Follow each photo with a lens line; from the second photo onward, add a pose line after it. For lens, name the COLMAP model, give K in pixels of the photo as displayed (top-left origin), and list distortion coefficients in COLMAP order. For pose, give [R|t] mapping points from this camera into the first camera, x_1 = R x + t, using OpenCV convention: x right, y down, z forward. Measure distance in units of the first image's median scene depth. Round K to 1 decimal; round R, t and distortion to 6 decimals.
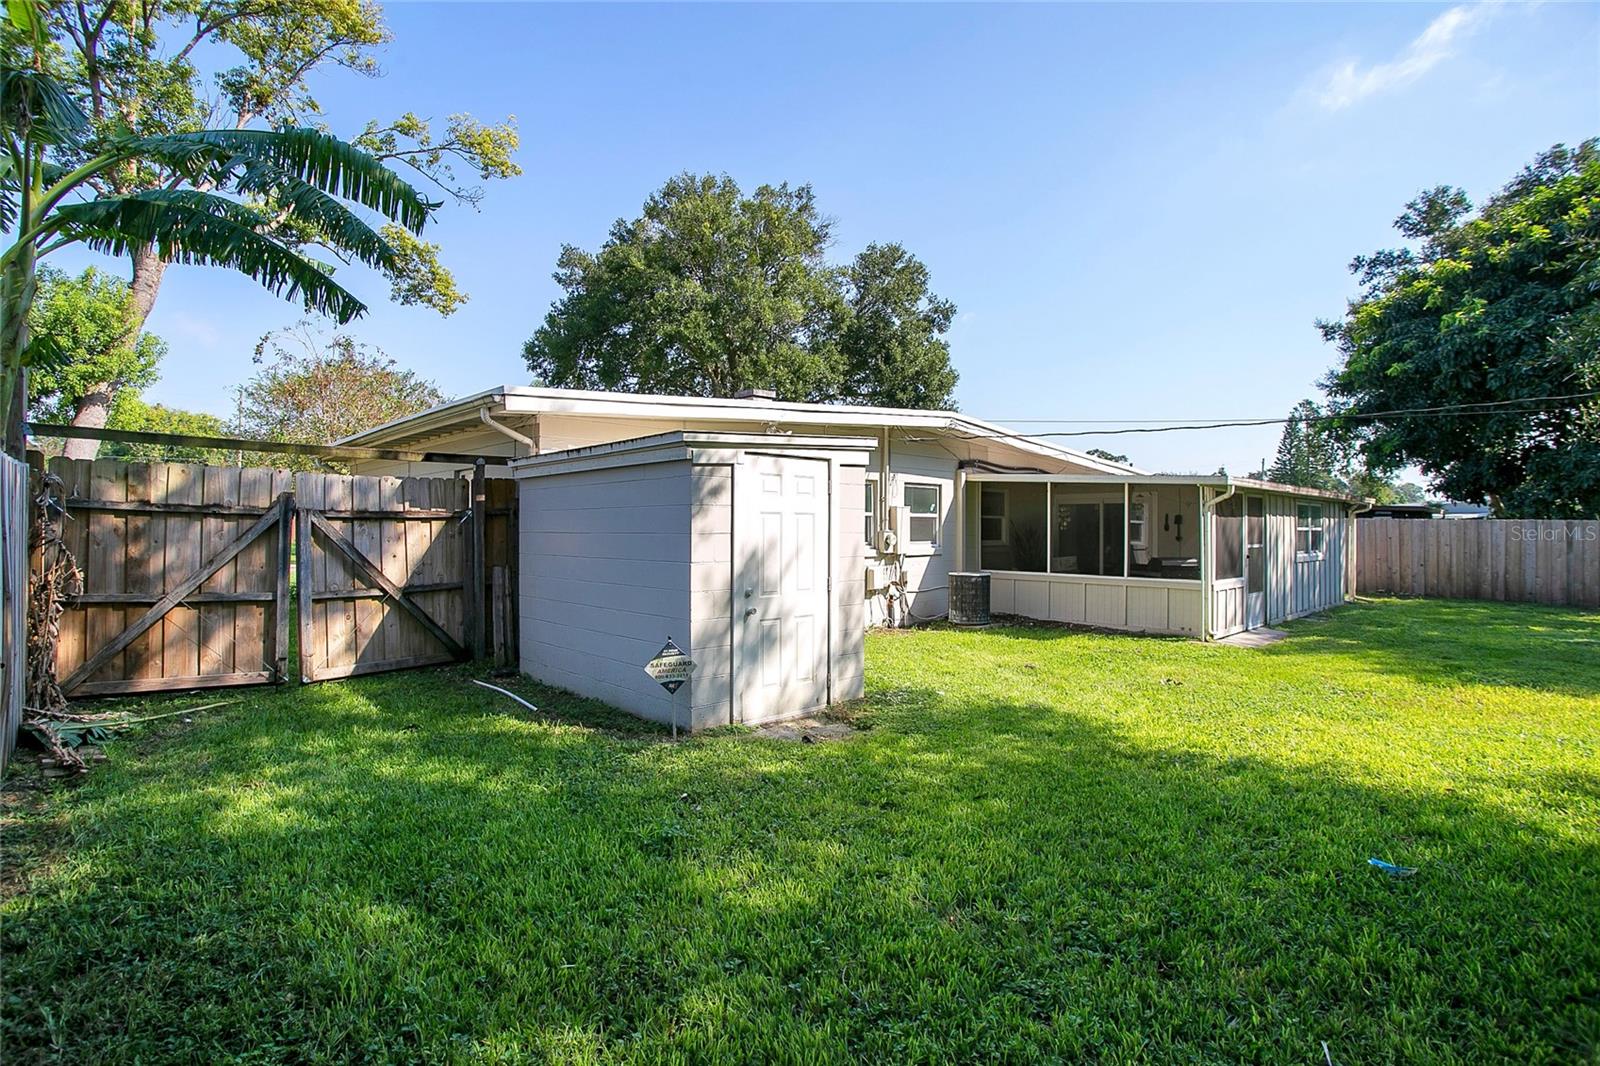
lens RADIAL K [[815.8, 0, 807.7], [0, 815.8, 518.9], [0, 0, 1]] dist [-0.082232, 0.040072]
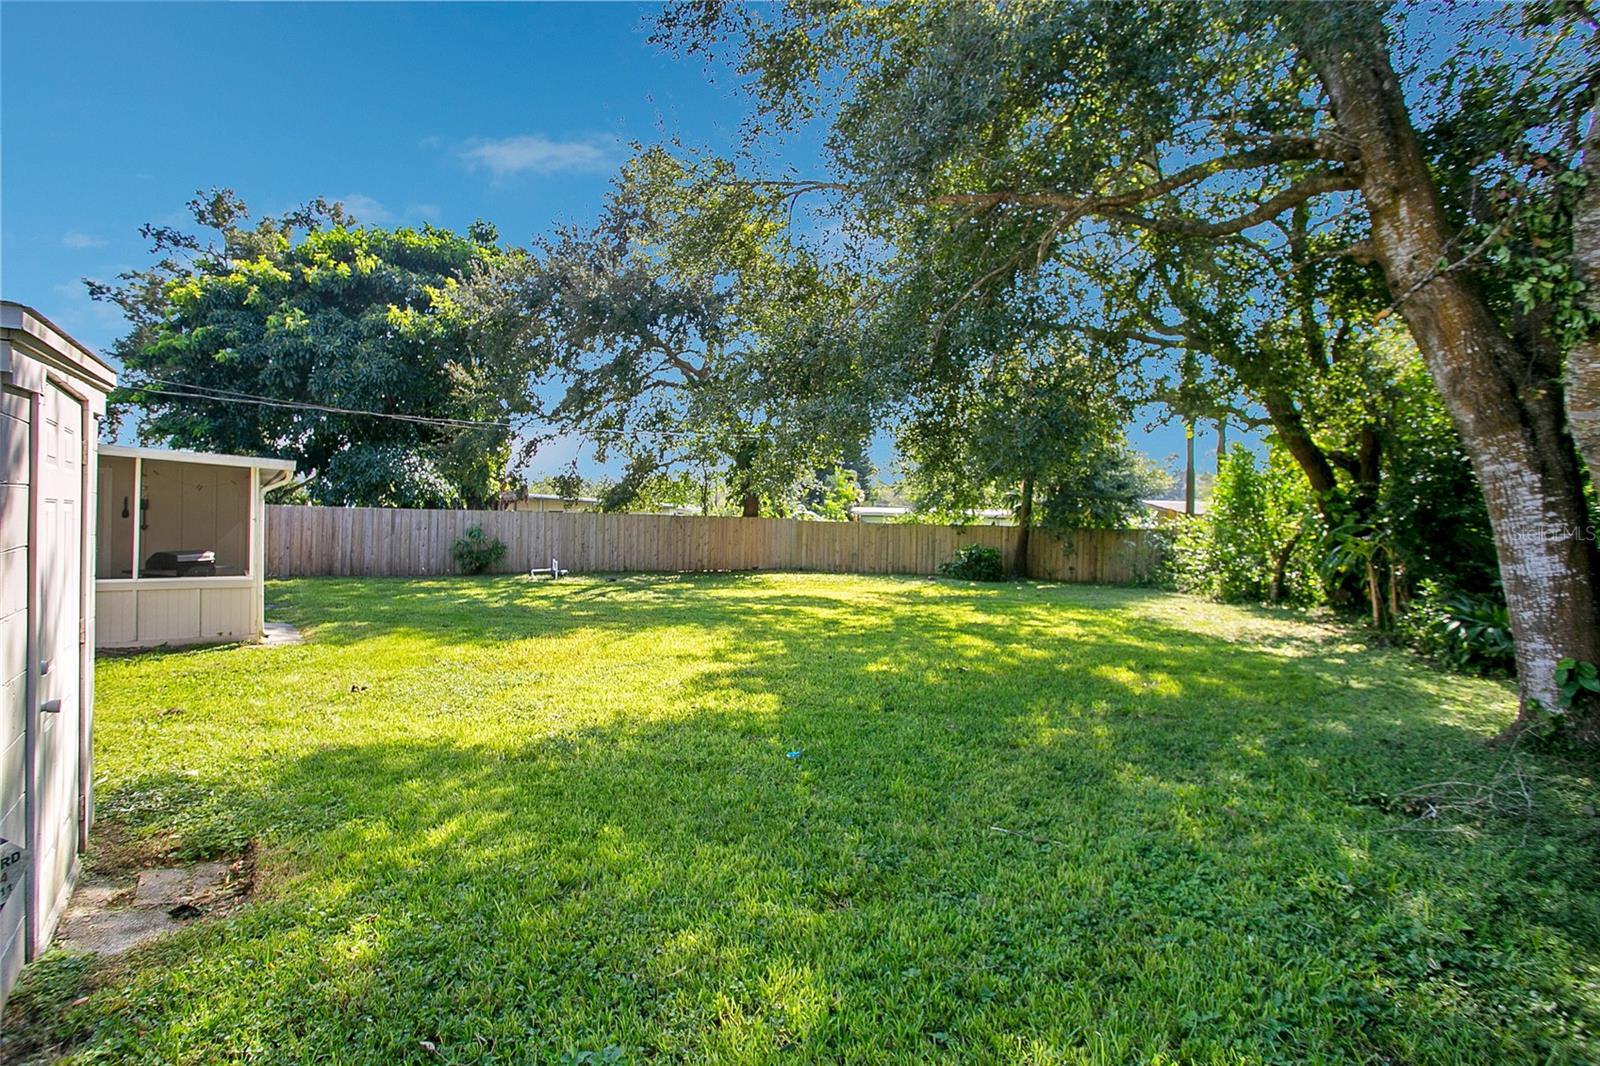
lens RADIAL K [[809.8, 0, 727.7], [0, 809.8, 515.2], [0, 0, 1]] dist [-0.044503, 0.000094]
pose [[0.111290, 0.000161, 0.993788, -0.550052], [-0.029189, 0.999569, 0.003107, -0.015432], [-0.993359, -0.029353, 0.111247, 0.631198]]
